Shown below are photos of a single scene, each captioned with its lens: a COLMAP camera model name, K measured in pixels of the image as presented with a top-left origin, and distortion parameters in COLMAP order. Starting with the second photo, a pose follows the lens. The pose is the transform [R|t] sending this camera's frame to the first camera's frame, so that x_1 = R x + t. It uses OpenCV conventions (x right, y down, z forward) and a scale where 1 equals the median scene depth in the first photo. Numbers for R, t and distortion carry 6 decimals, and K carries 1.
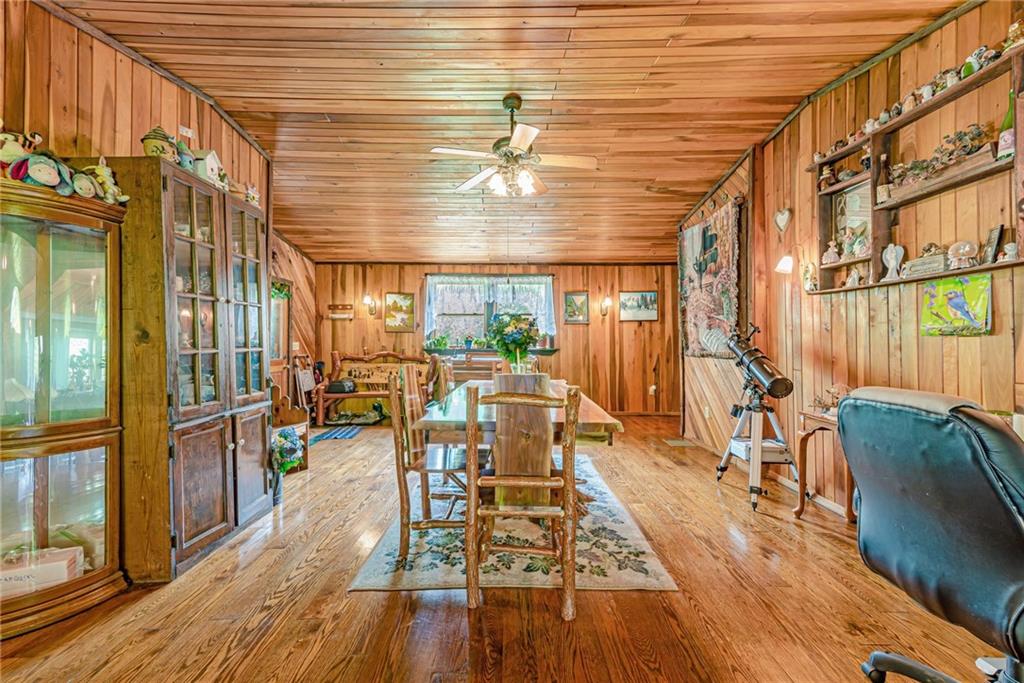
lens RADIAL K [[400.8, 0, 510.4], [0, 400.8, 343.6], [0, 0, 1]] dist [0.003338, -0.001950]
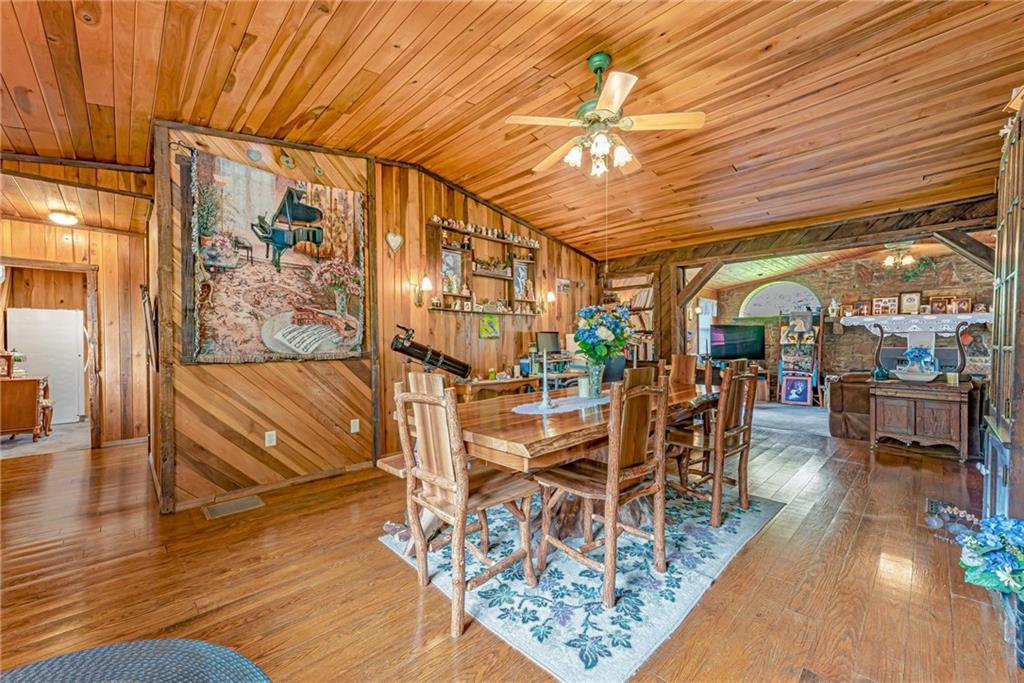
lens RADIAL K [[400.8, 0, 509.8], [0, 400.8, 341.1], [0, 0, 1]] dist [0.003338, -0.001950]
pose [[-0.692406, 0.008950, 0.721452, -0.376904], [0.008571, 0.999955, -0.004179, 0.002469], [-0.721457, 0.003289, -0.692451, 1.371571]]
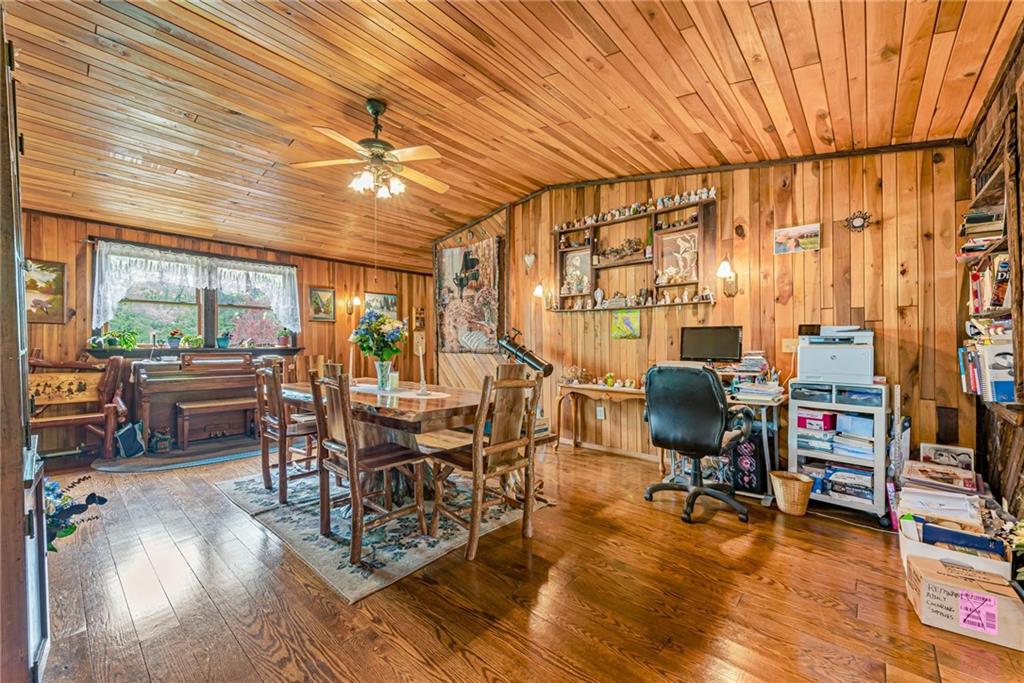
lens RADIAL K [[400.8, 0, 516.5], [0, 400.8, 342.3], [0, 0, 1]] dist [0.003338, -0.001950]
pose [[0.658333, 0.003668, 0.752718, -0.413027], [-0.002711, 0.999993, -0.002502, 0.002447], [-0.752722, -0.000393, 0.658338, 0.044699]]
